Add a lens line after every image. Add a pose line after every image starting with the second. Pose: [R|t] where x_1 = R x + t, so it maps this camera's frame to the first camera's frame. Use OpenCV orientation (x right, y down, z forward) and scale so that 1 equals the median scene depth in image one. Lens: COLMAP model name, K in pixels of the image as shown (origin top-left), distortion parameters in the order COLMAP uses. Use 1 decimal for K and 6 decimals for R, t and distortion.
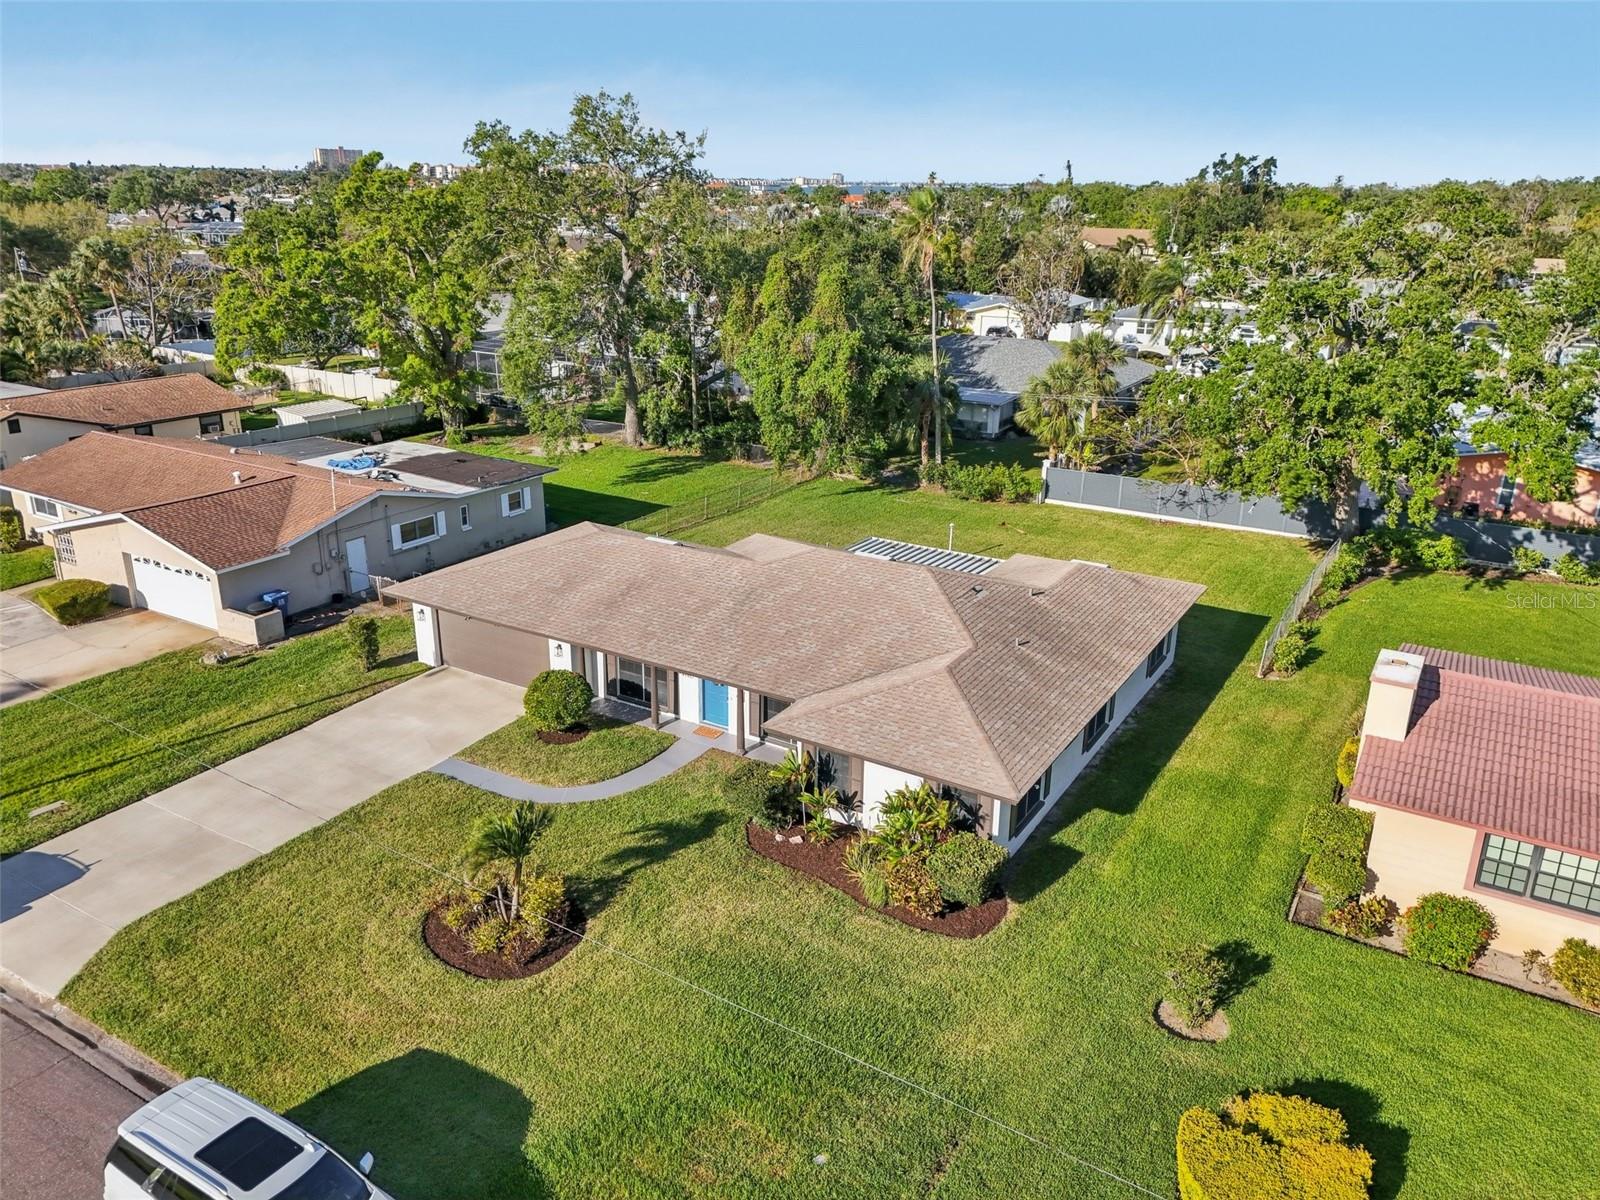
lens RADIAL K [[1173.3, 0, 800.0], [0, 1173.3, 600.0], [0, 0, 1]] dist [0.080551, -0.085985]
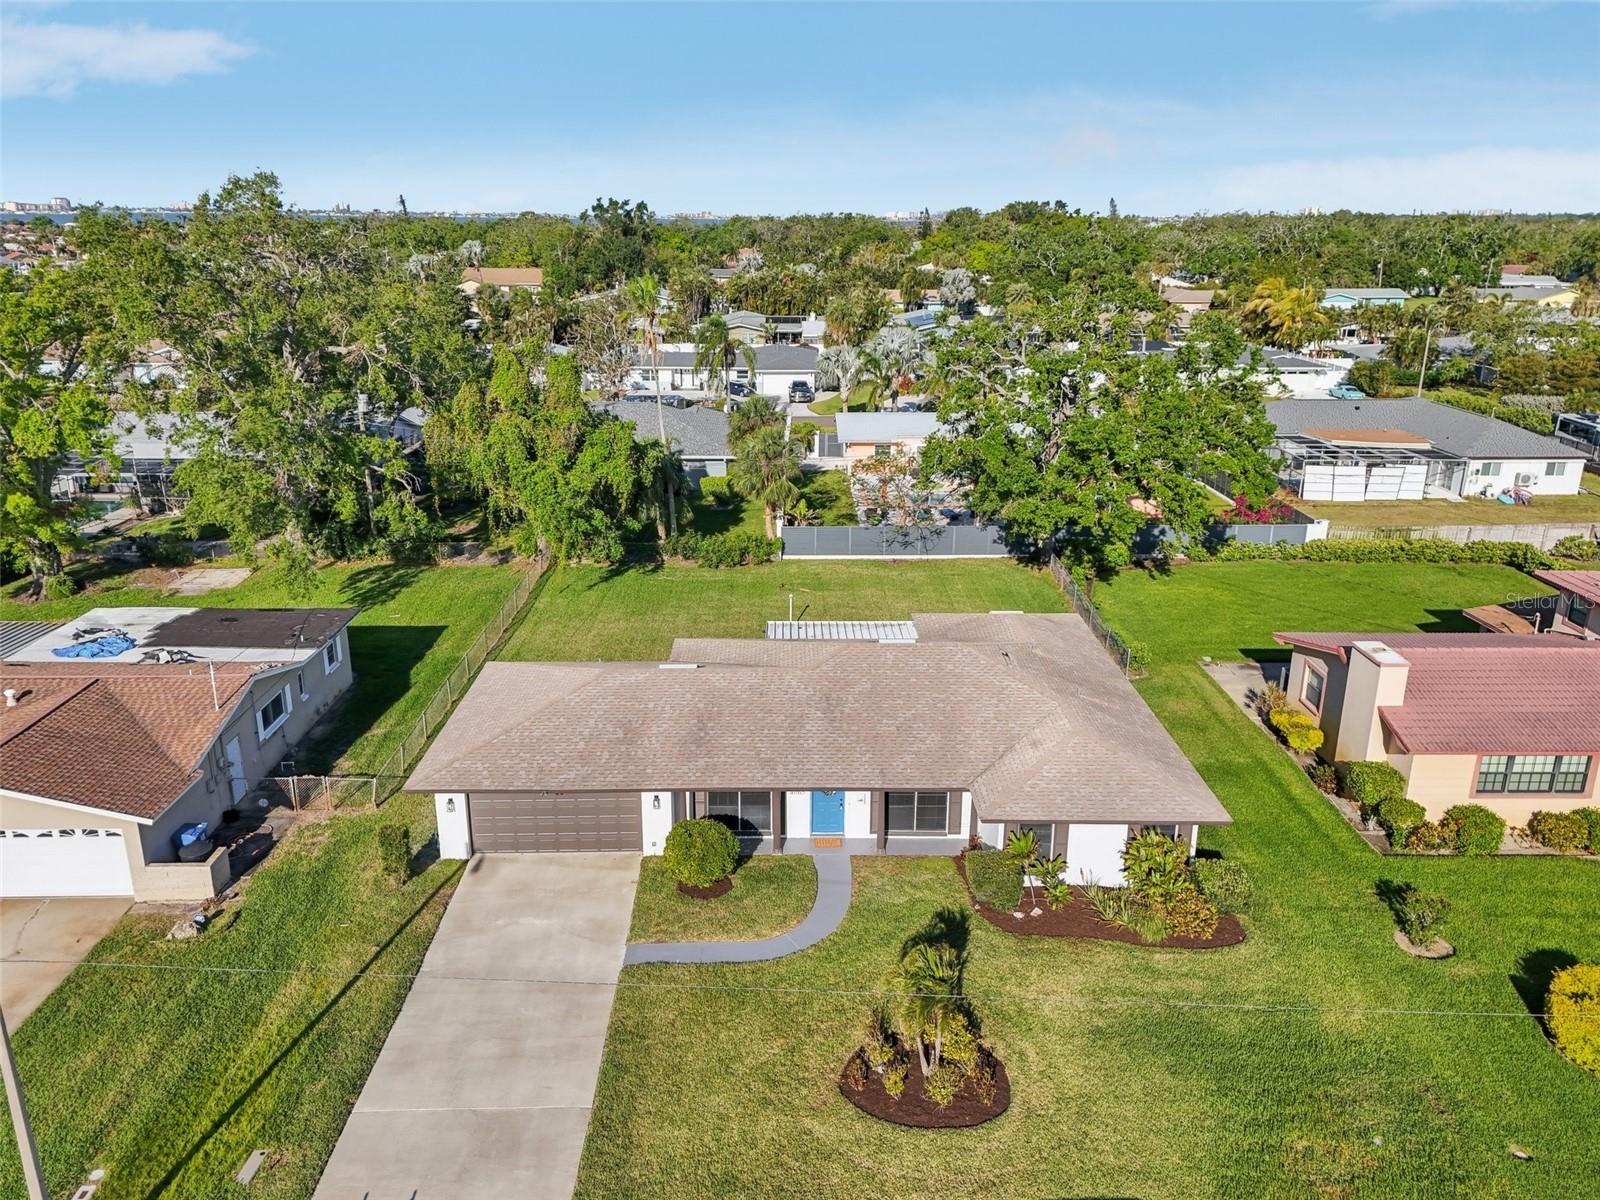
lens RADIAL K [[1183.5, 0, 800.0], [0, 1183.5, 600.0], [0, 0, 1]] dist [0.087213, -0.094173]
pose [[0.846047, -0.171483, 0.504775, -0.550278], [0.182512, 0.982806, 0.027973, -0.120597], [-0.500892, 0.068461, 0.862798, 0.098232]]
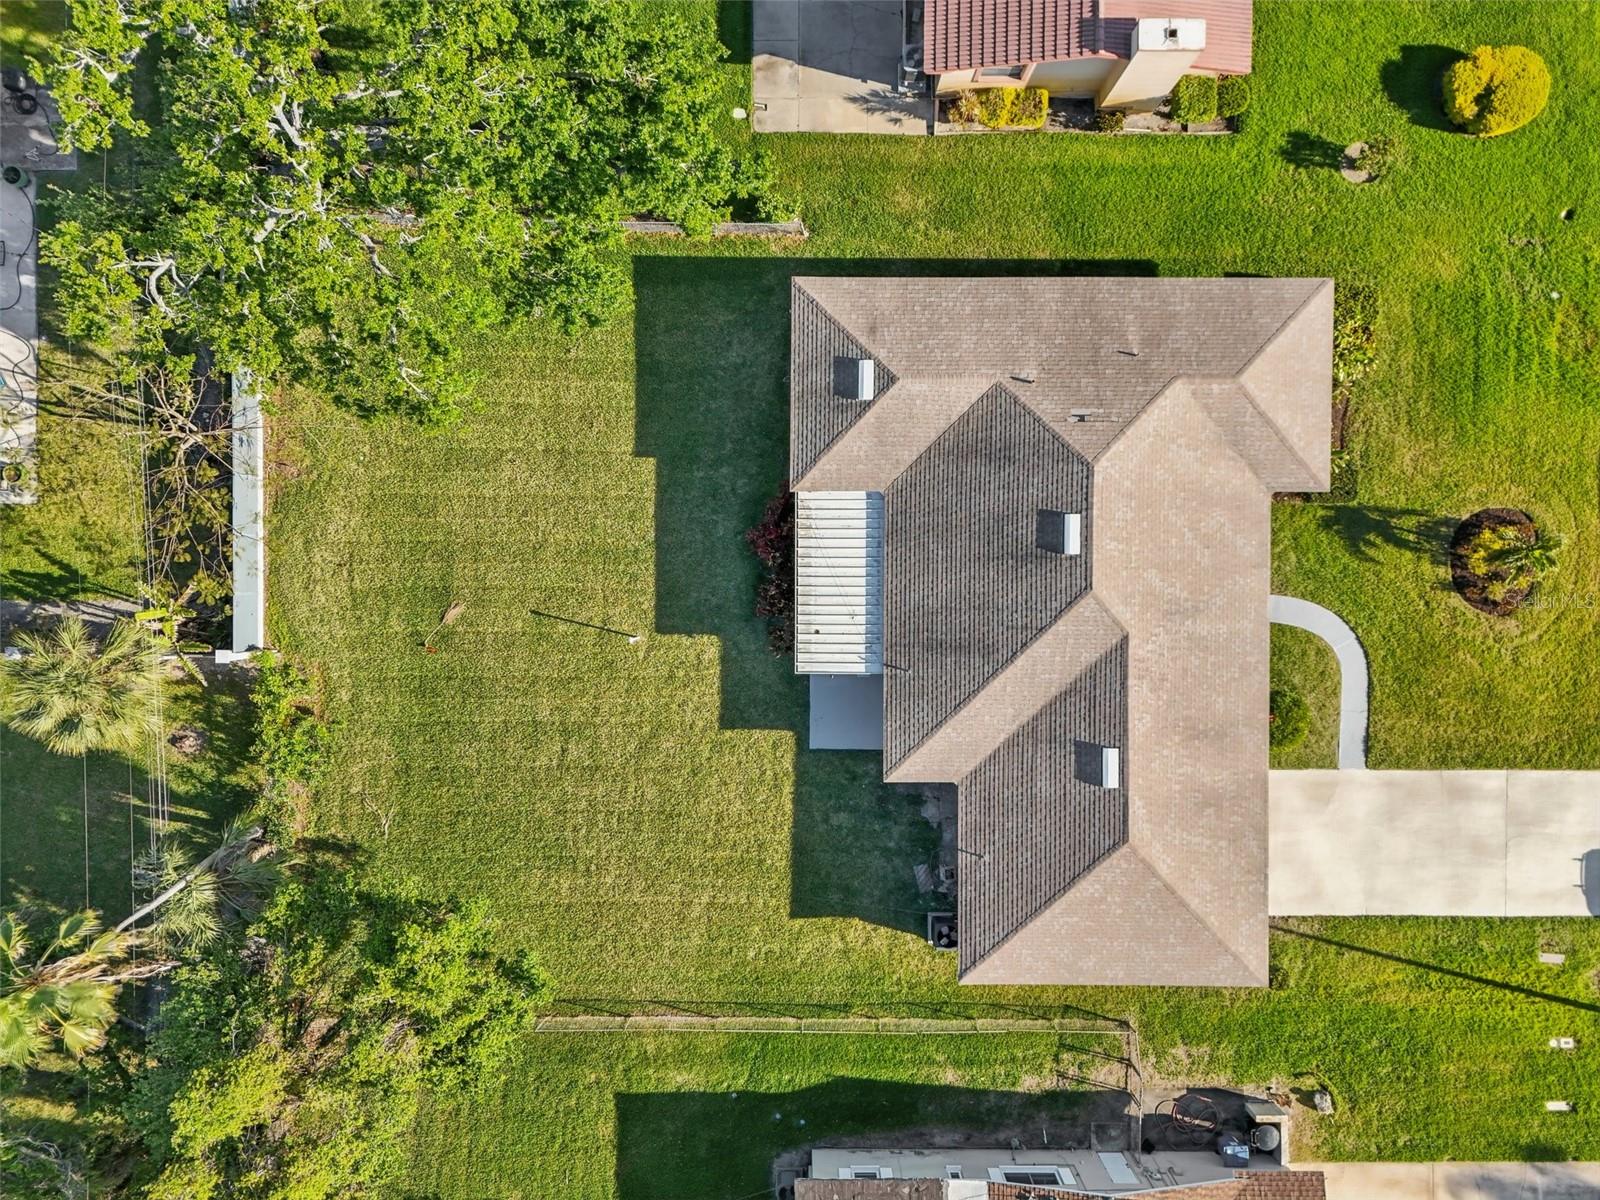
lens RADIAL K [[1173.3, 0, 800.0], [0, 1173.3, 600.0], [0, 0, 1]] dist [0.080551, -0.085985]
pose [[-0.518183, -0.854567, -0.034672, 0.168880], [0.270946, -0.202474, 0.941059, -1.035752], [-0.811218, 0.478246, 0.336460, 0.868527]]
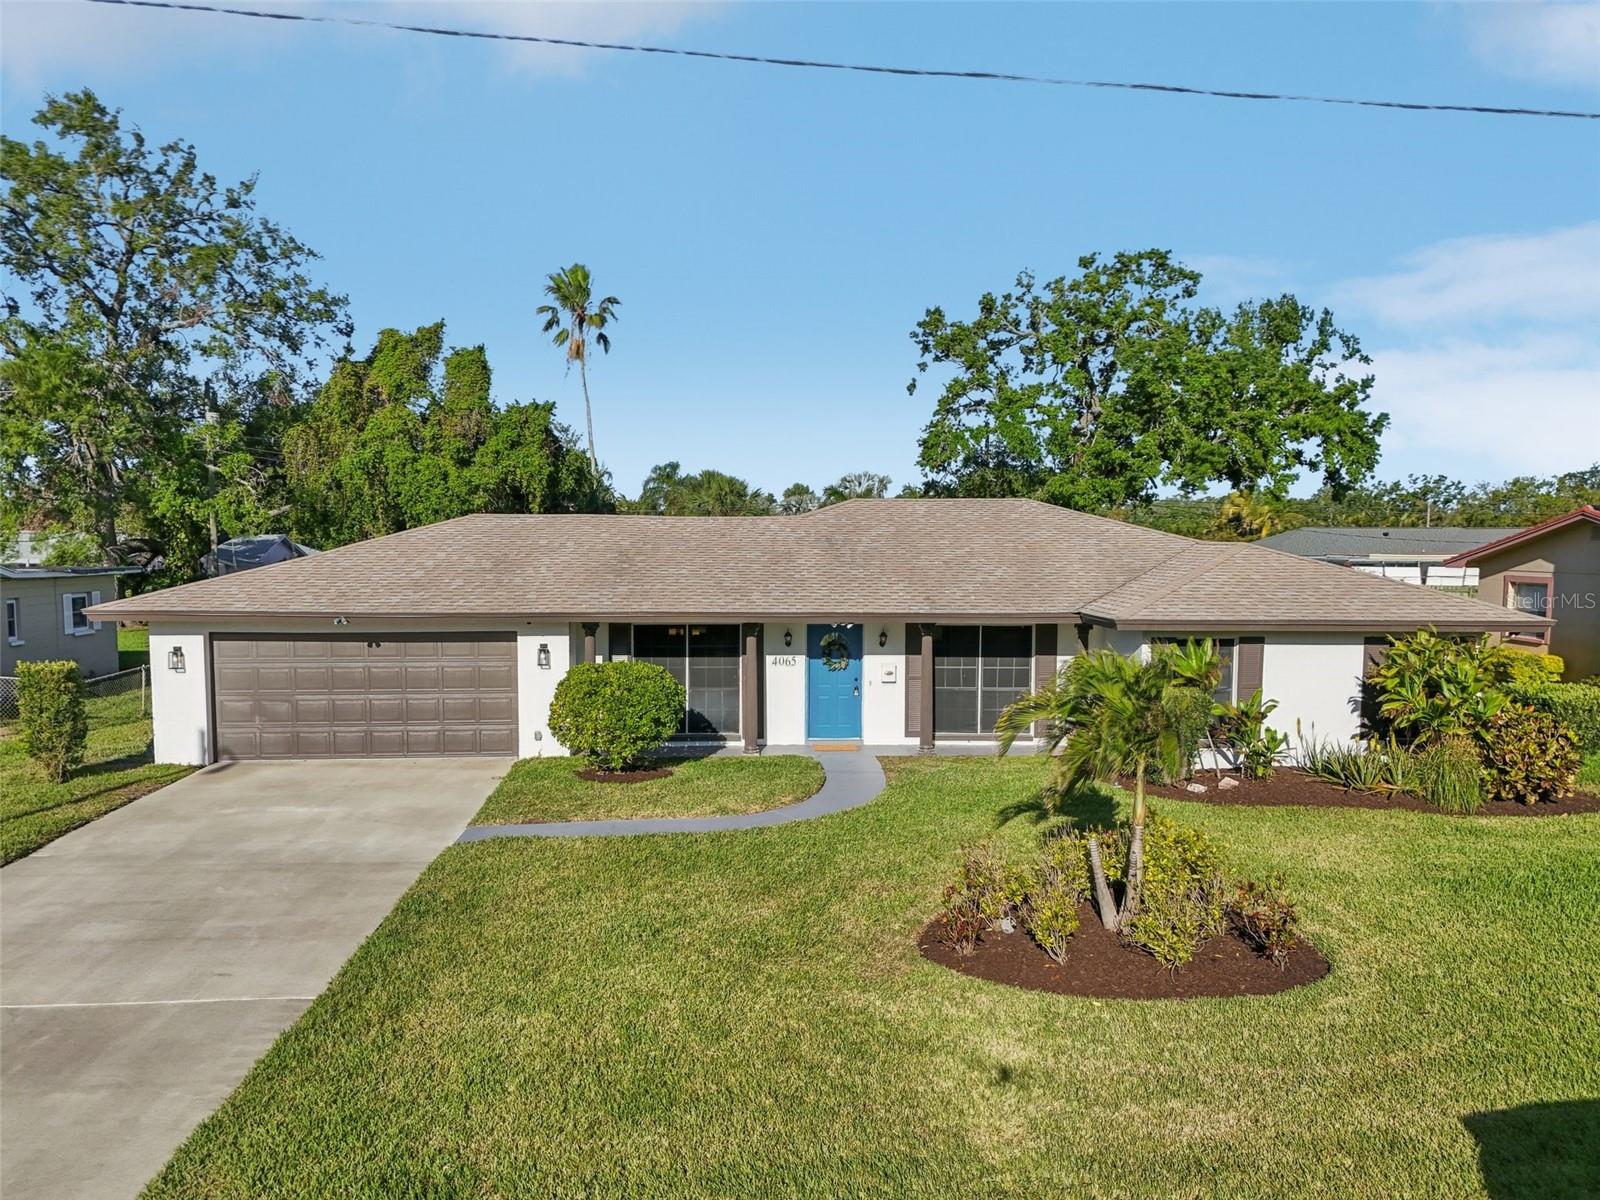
lens RADIAL K [[1191.4, 0, 804.0], [0, 1191.4, 647.0], [0, 0, 1]] dist [0.091961, -0.119658]
pose [[0.820164, -0.061463, 0.568817, -0.413684], [0.198607, 0.962973, -0.182314, 0.162208], [-0.536550, 0.262498, 0.802003, 0.470467]]
